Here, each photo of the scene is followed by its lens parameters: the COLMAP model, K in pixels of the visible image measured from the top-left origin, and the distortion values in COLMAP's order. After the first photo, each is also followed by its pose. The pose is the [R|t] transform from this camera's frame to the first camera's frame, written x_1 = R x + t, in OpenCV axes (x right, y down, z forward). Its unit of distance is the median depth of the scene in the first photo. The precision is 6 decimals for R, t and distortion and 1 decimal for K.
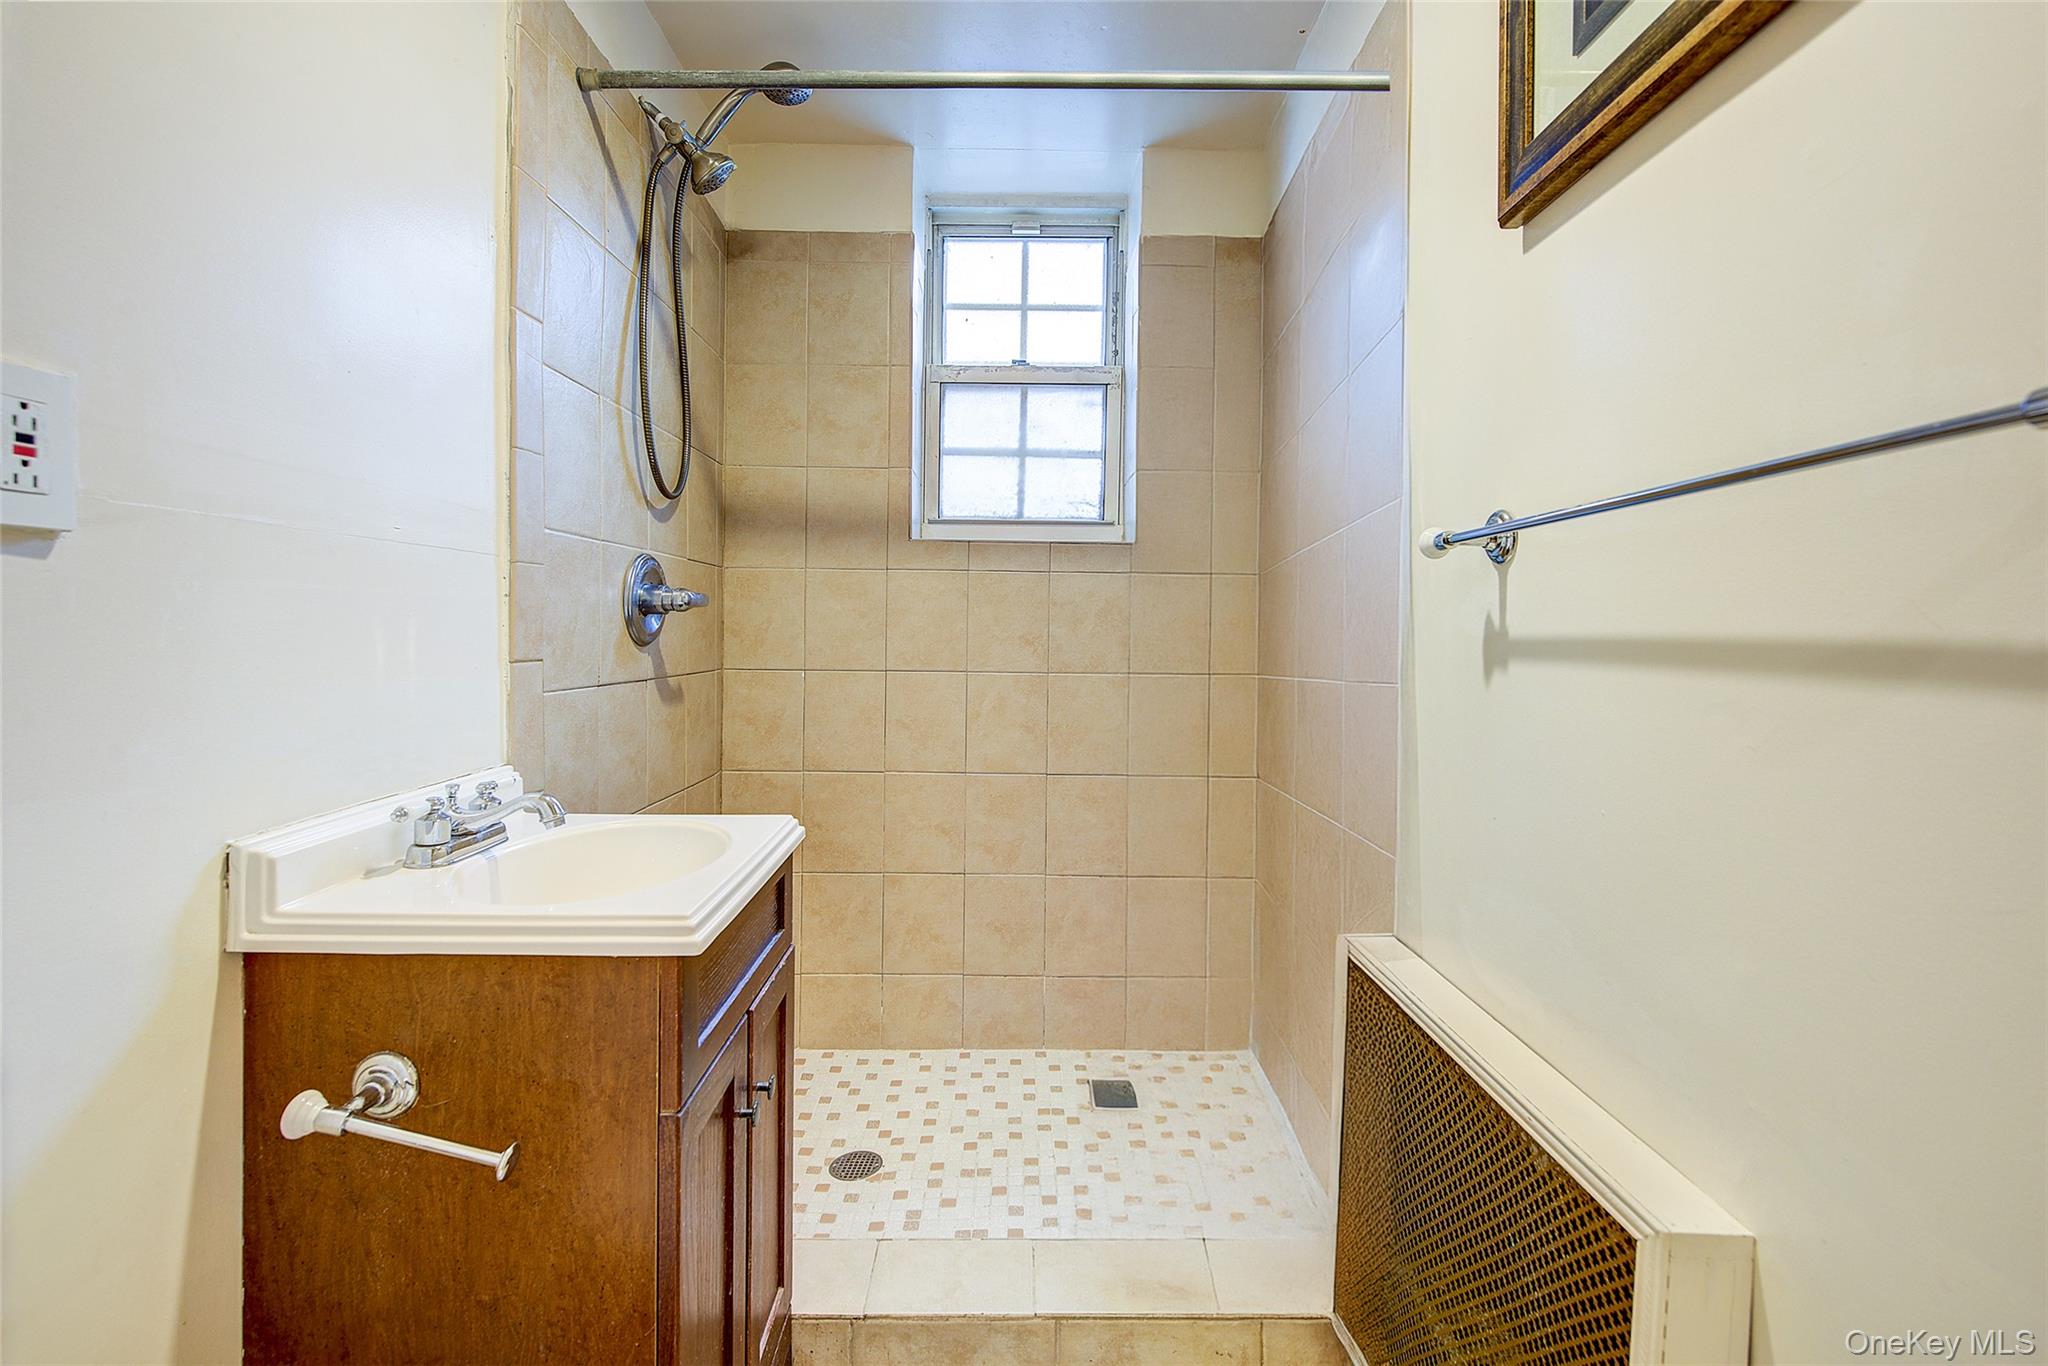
lens RADIAL K [[934.6, 0, 1028.5], [0, 934.6, 638.8], [0, 0, 1]] dist [0.000053, -0.000067]
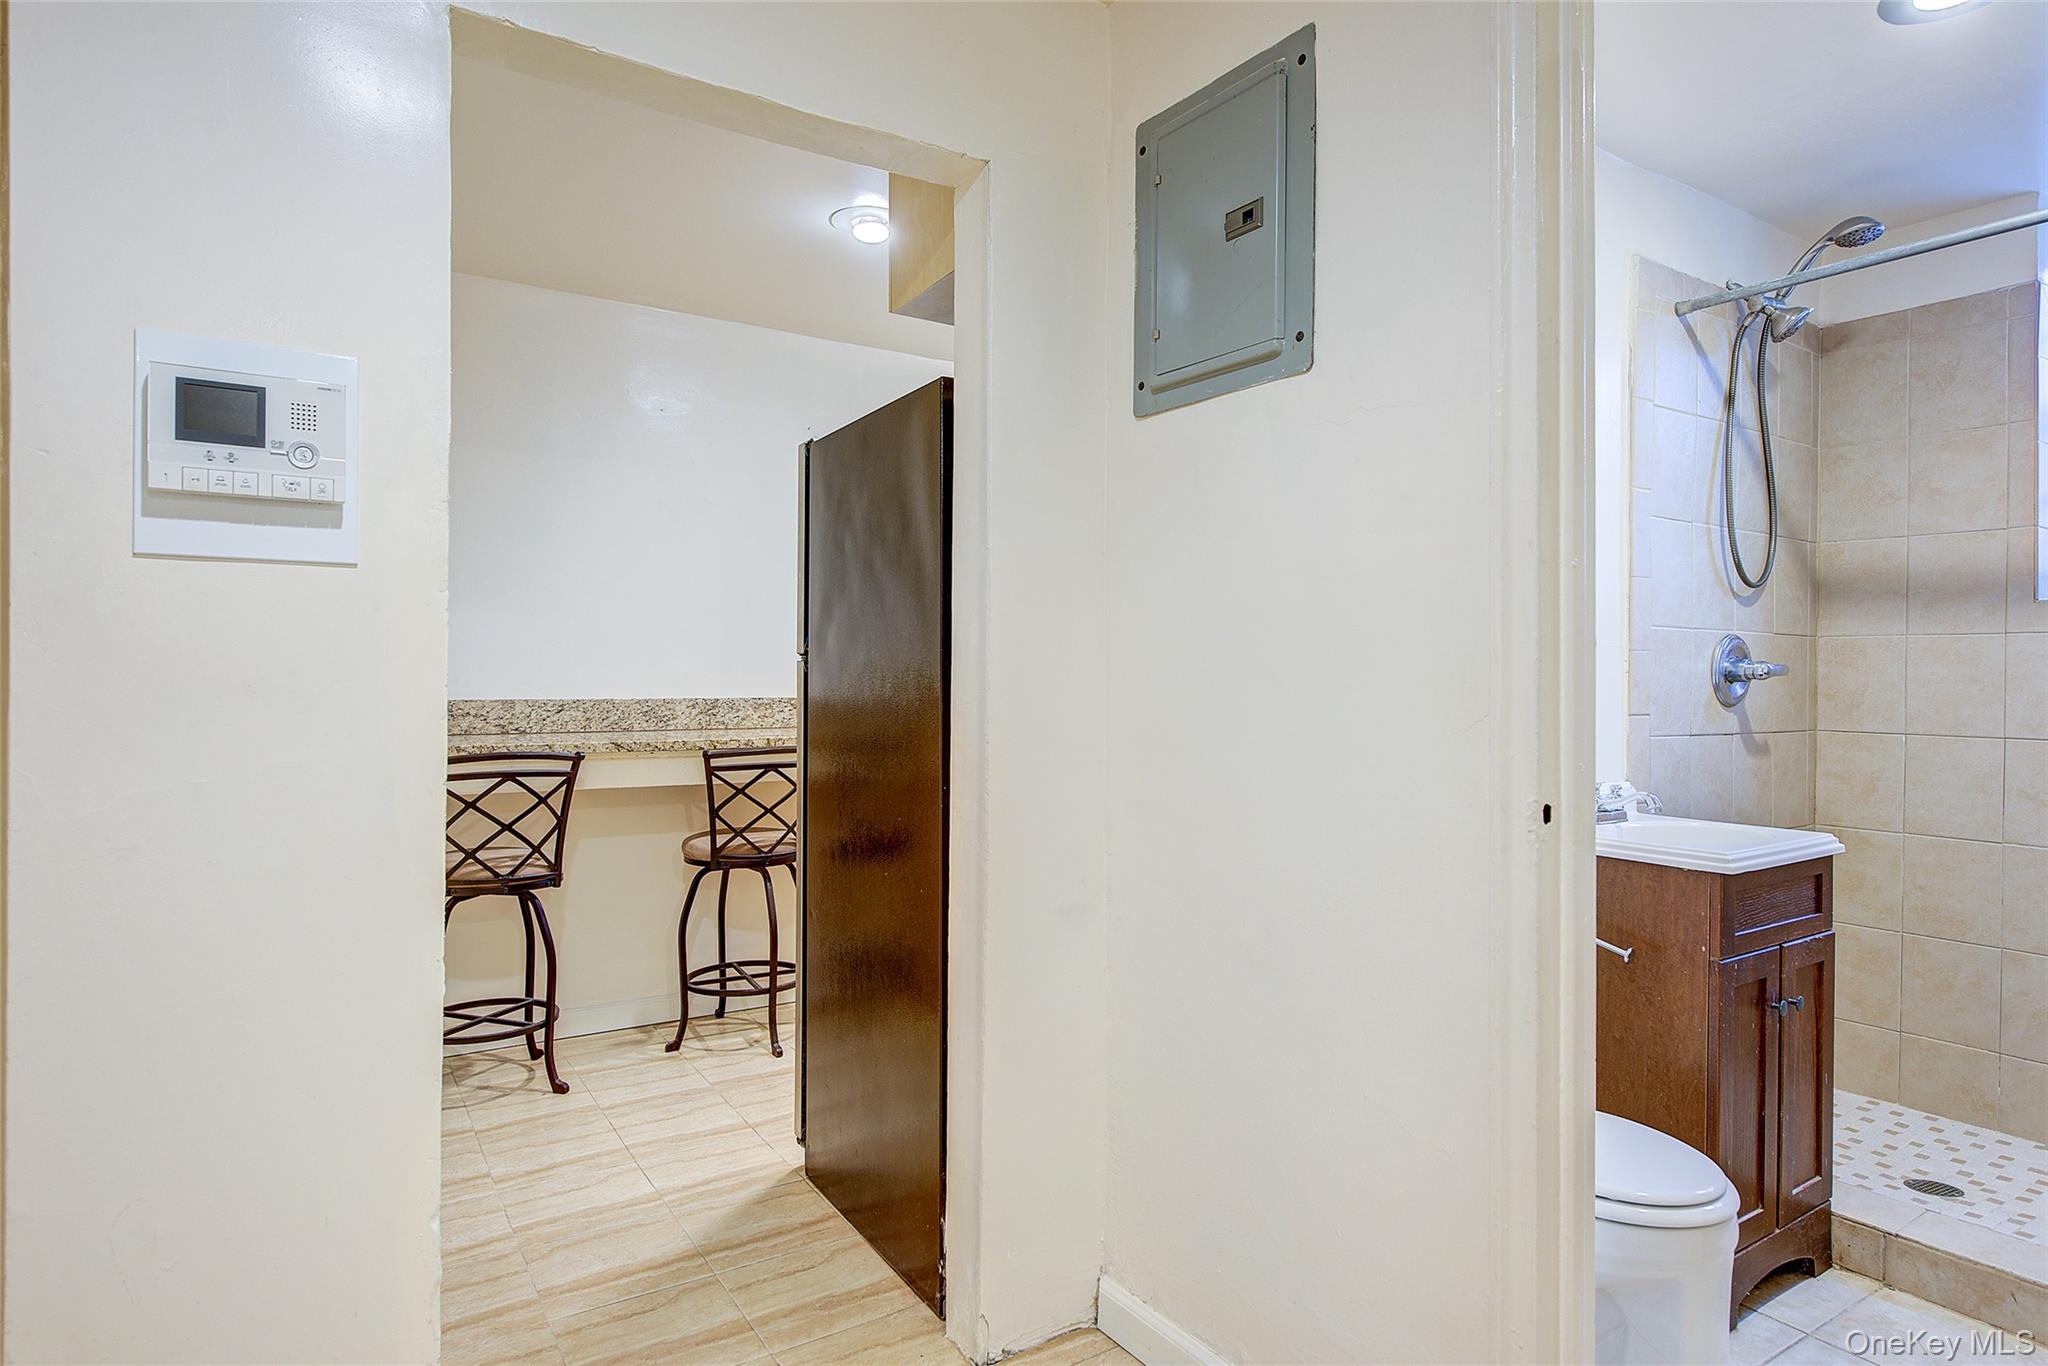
lens RADIAL K [[1154.9, 0, 1061.1], [0, 1154.9, 675.5], [0, 0, 1]] dist [-0.000788, -0.000765]
pose [[0.577996, -0.003745, -0.816031, 0.336474], [-0.012980, 0.999821, -0.013783, -0.001714], [0.815936, 0.018559, 0.577844, -0.634660]]
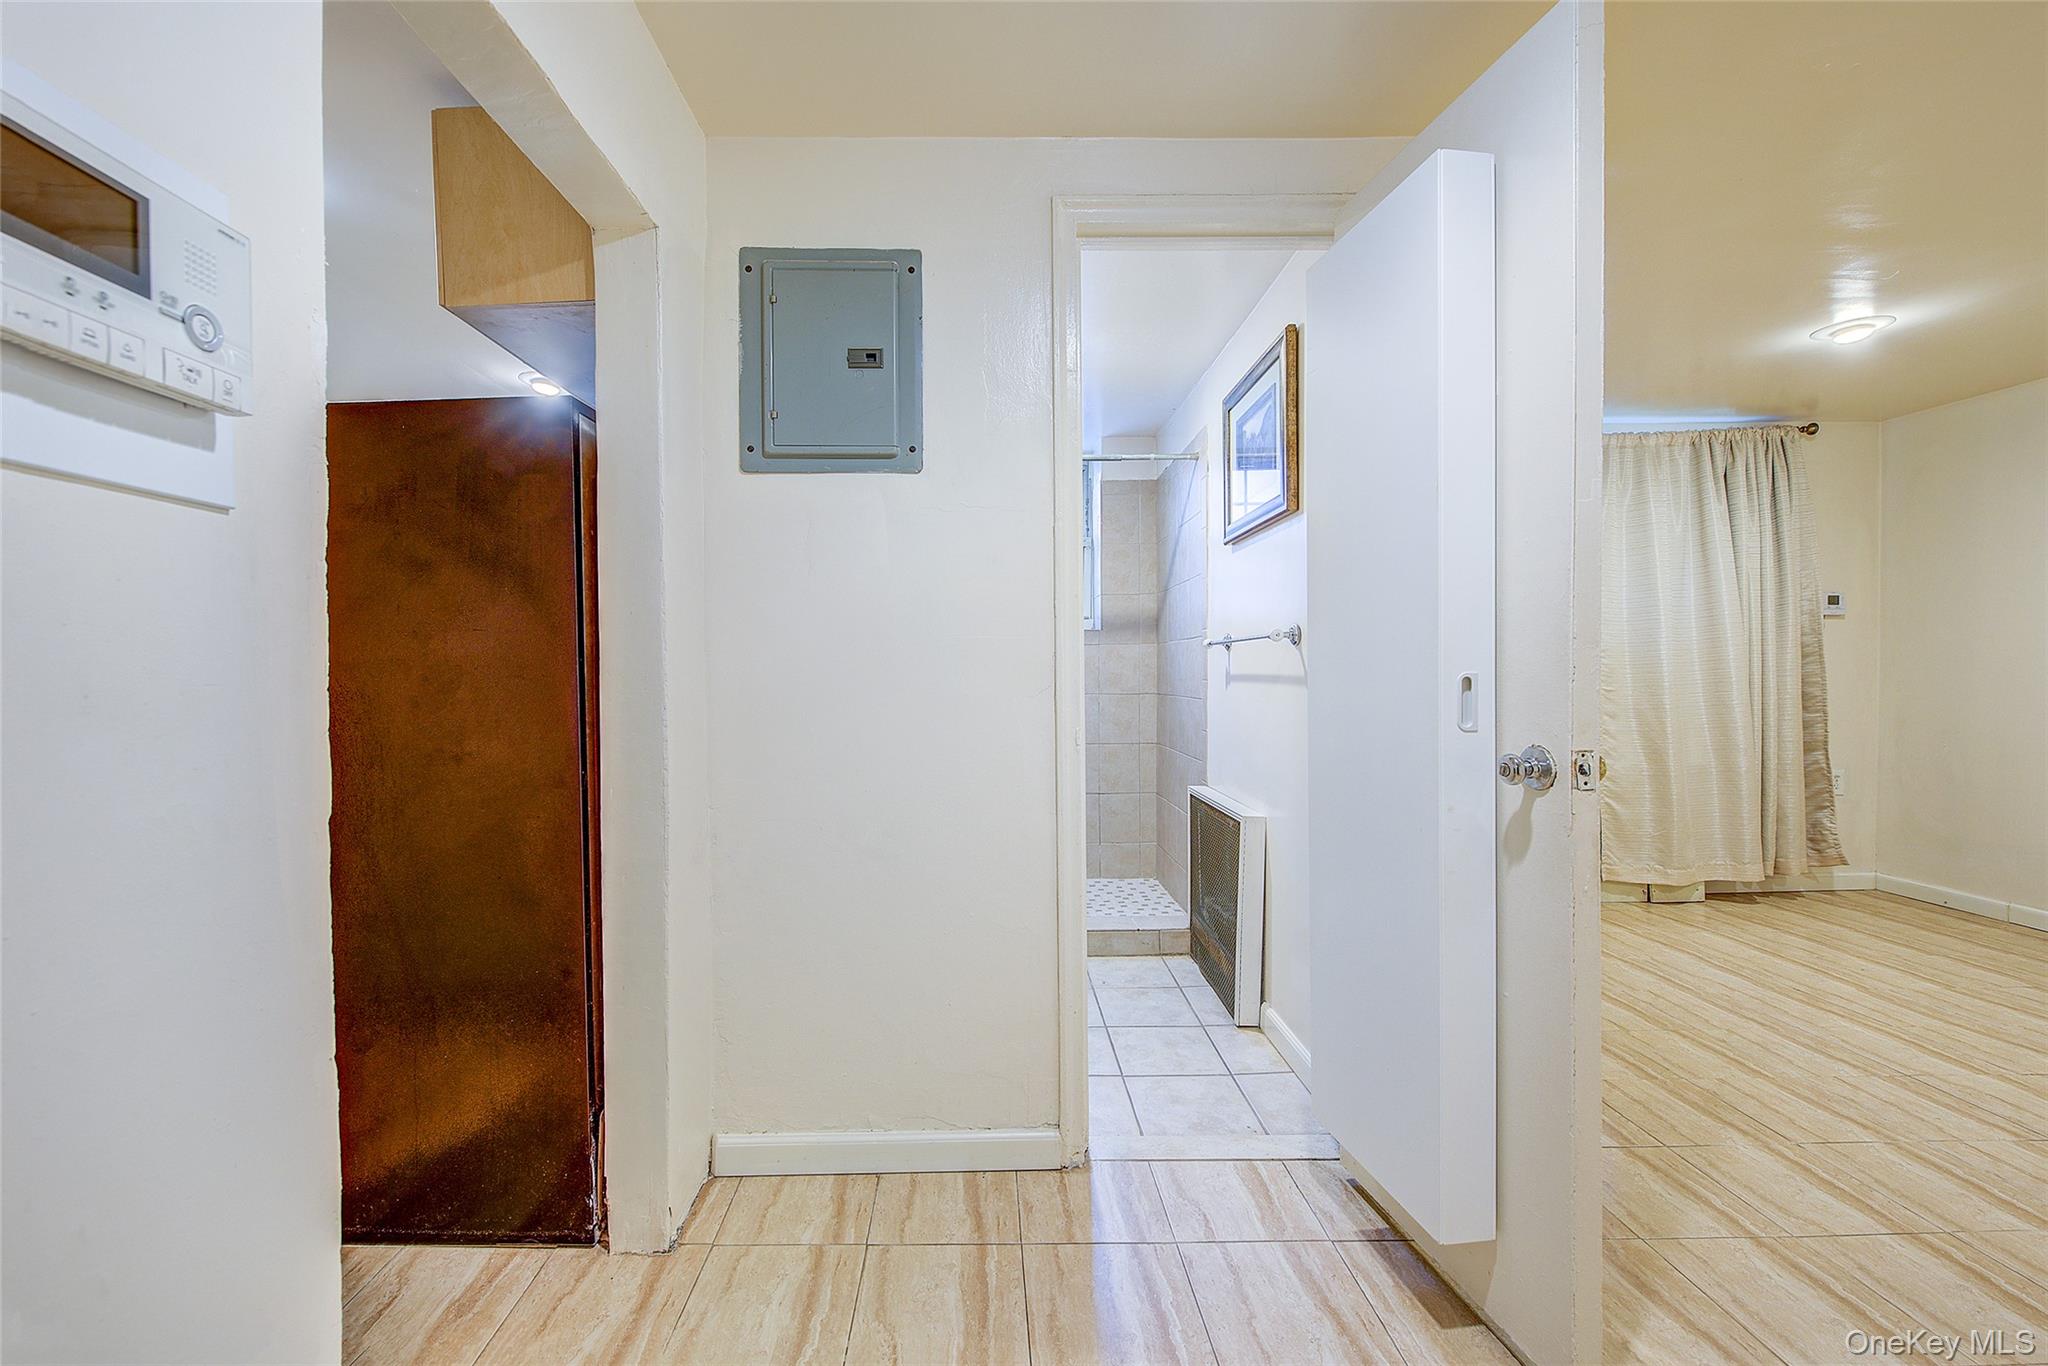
lens RADIAL K [[773.8, 0, 1012.3], [0, 773.8, 680.5], [0, 0, 1]] dist [0.001915, -0.001579]
pose [[0.999558, -0.015113, 0.025583, -0.164247], [0.015055, 0.999884, 0.002455, 0.000520], [-0.025617, -0.002069, 0.999670, -0.897140]]
